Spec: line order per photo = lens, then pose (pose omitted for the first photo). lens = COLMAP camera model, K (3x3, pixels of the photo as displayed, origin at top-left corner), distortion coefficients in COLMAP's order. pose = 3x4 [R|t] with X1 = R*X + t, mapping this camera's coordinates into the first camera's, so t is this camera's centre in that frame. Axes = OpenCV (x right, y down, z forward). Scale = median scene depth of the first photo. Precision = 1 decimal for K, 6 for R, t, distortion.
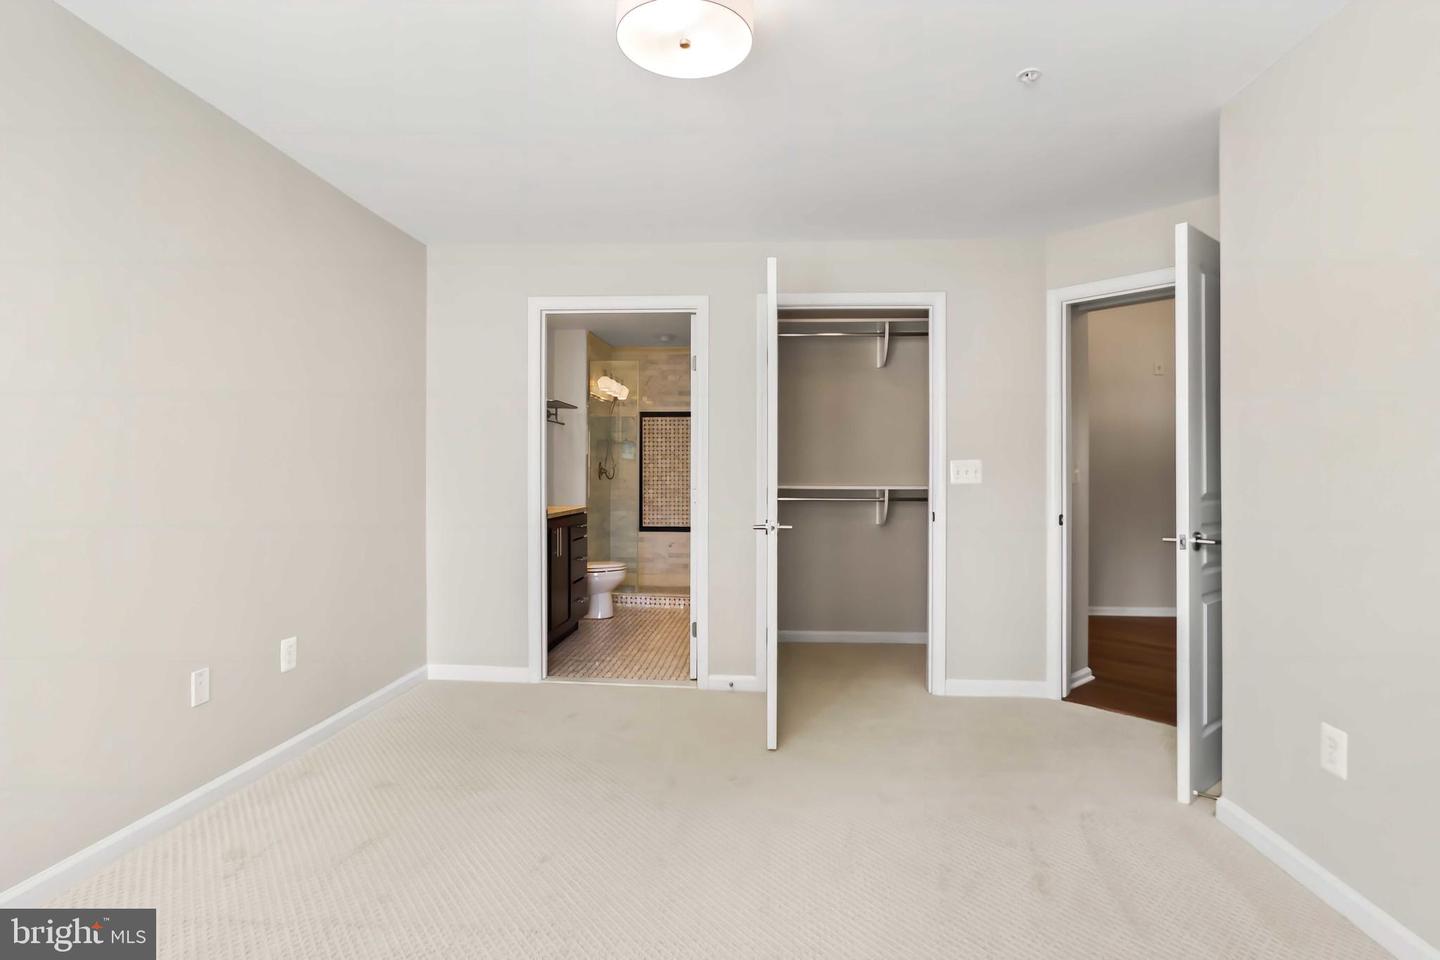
lens RADIAL K [[723.6, 0, 719.2], [0, 723.6, 472.0], [0, 0, 1]] dist [-0.013593, 0.015226]
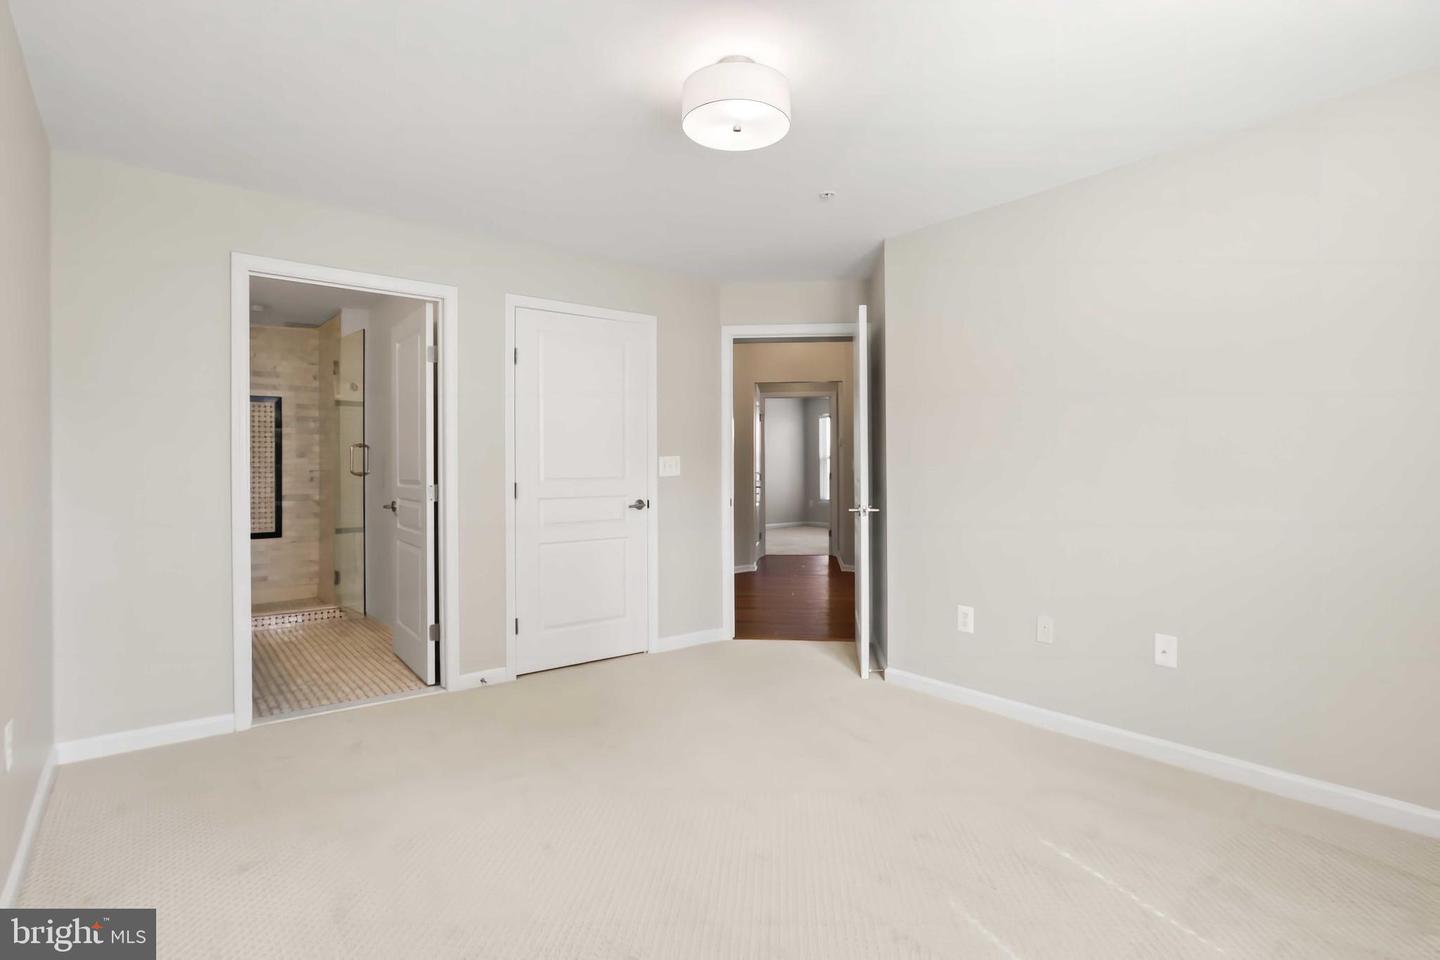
lens RADIAL K [[723.6, 0, 718.7], [0, 723.6, 467.8], [0, 0, 1]] dist [-0.013593, 0.015226]
pose [[0.734410, -0.008425, 0.678654, -0.259713], [0.004954, 0.999963, 0.007053, -0.003258], [-0.678688, -0.001818, 0.734424, 0.027809]]
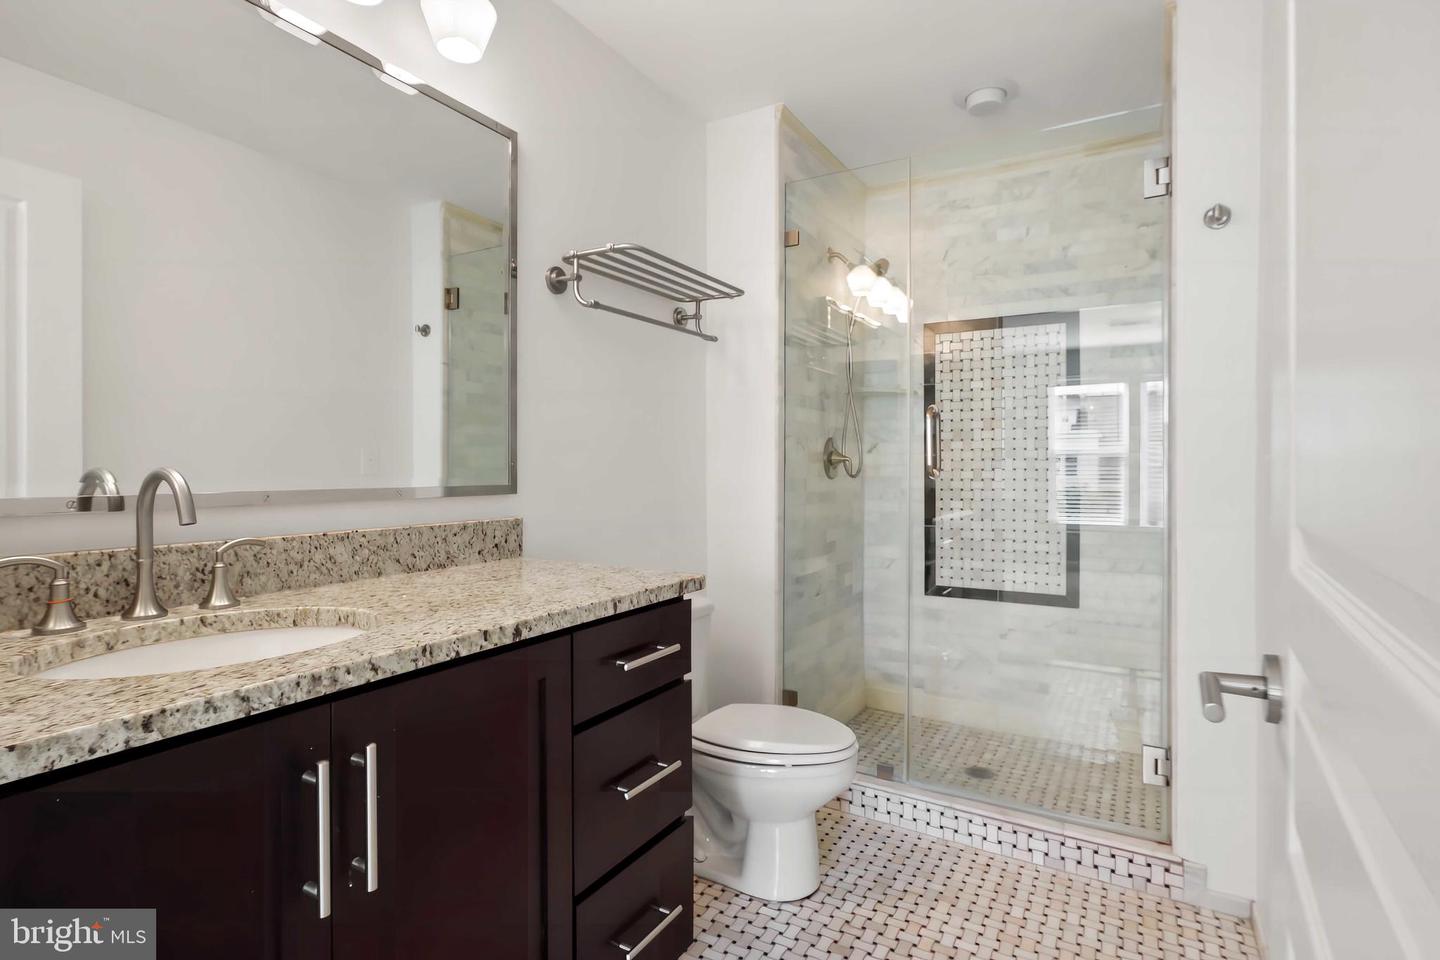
lens RADIAL K [[723.6, 0, 720.9], [0, 723.6, 467.3], [0, 0, 1]] dist [-0.013593, 0.015226]
pose [[0.901291, -0.002551, -0.433207, -0.038843], [0.003515, 0.999993, 0.001424, 0.003716], [0.433200, -0.002806, 0.901293, 0.632645]]
